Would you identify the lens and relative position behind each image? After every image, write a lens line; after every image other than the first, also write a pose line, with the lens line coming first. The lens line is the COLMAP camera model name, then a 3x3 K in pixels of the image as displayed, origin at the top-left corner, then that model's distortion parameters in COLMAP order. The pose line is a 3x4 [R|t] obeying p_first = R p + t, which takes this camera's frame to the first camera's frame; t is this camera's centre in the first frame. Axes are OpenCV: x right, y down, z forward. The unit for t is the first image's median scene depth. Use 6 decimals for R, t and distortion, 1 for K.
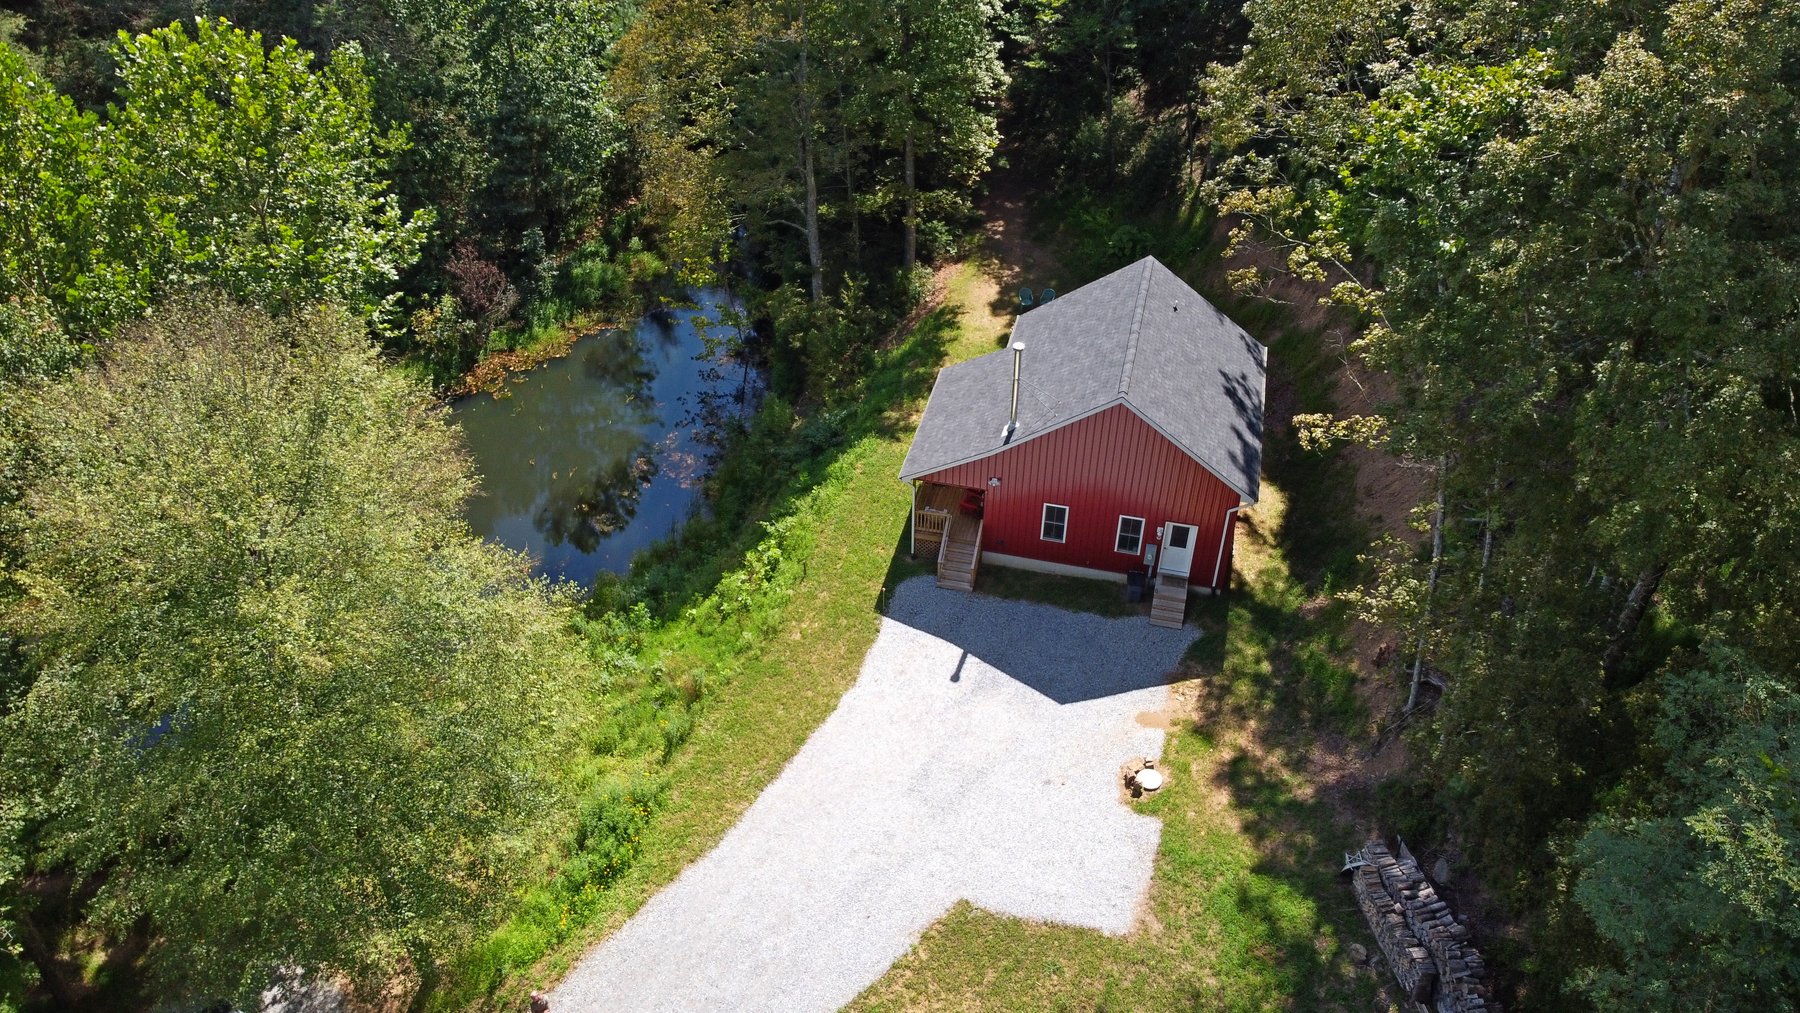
lens RADIAL K [[1322.3, 0, 900.0], [0, 1322.3, 506.5], [0, 0, 1]] dist [-0.007249, -0.002254]
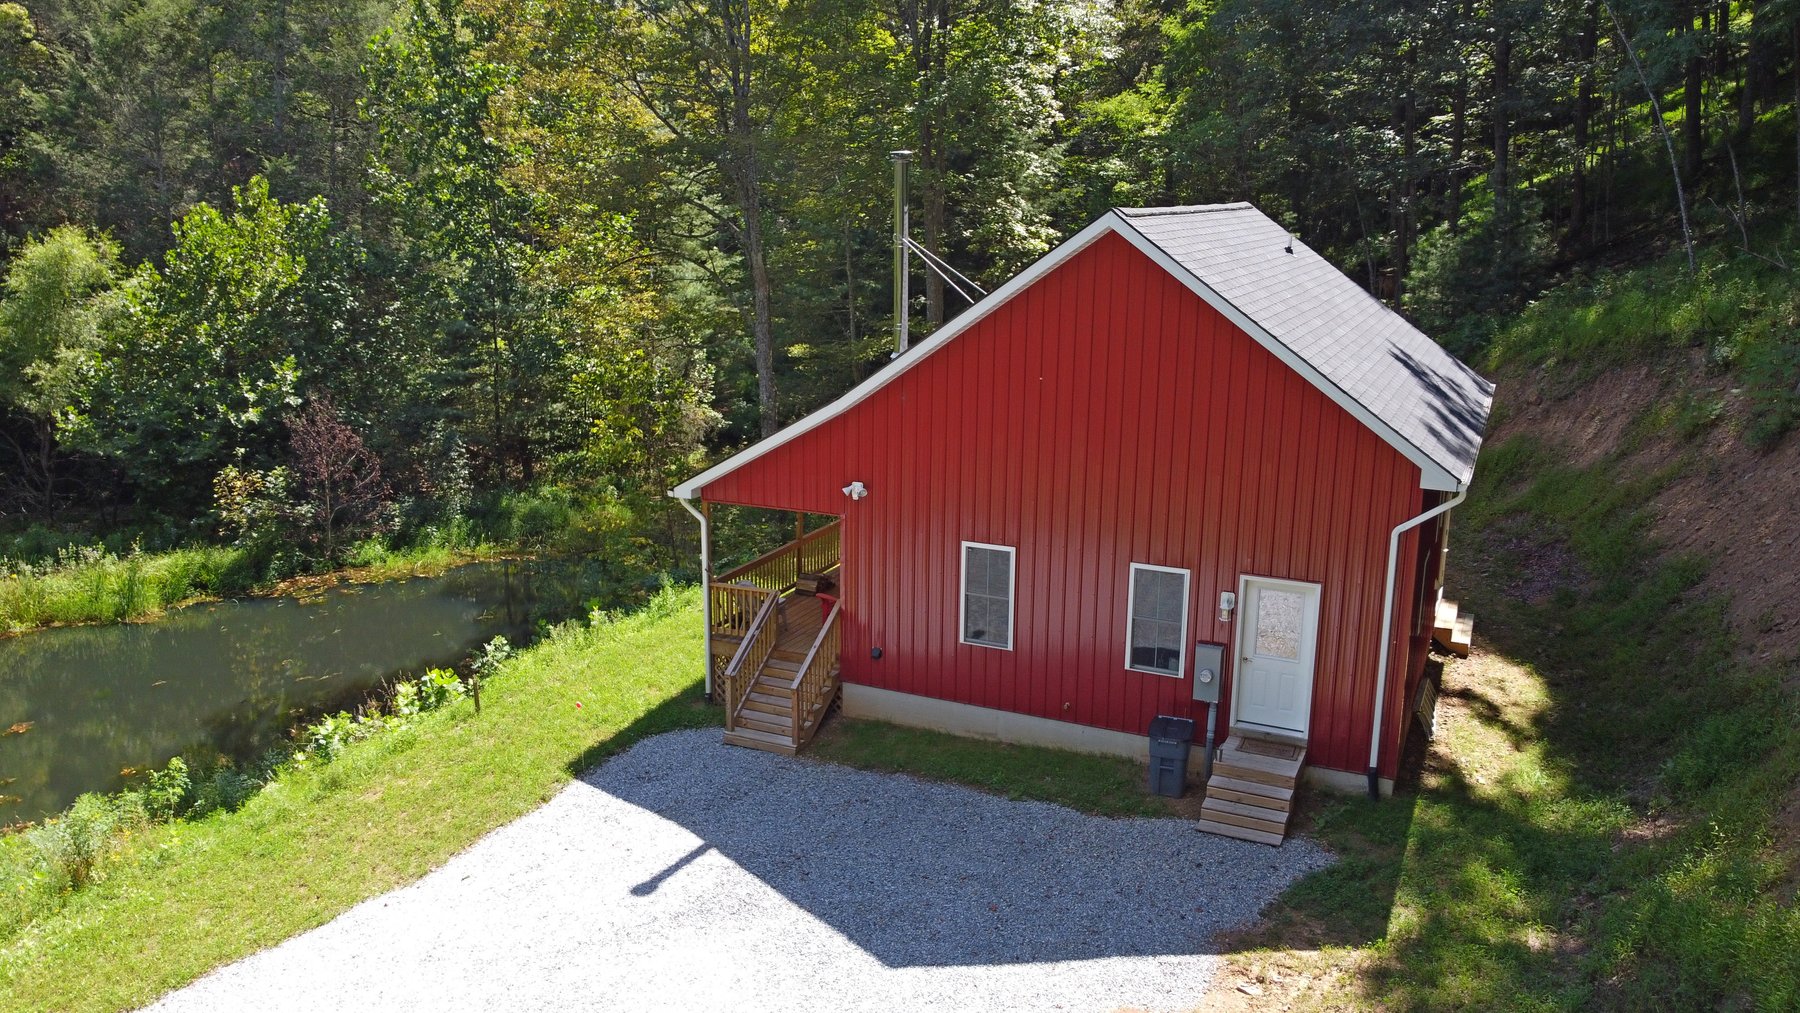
lens RADIAL K [[1322.3, 0, 900.0], [0, 1322.3, 506.5], [0, 0, 1]] dist [-0.007249, -0.002254]
pose [[0.980637, 0.048102, -0.189833, 0.171387], [-0.125763, 0.897744, -0.422183, 0.175190], [0.150114, 0.437883, 0.886411, 0.601267]]
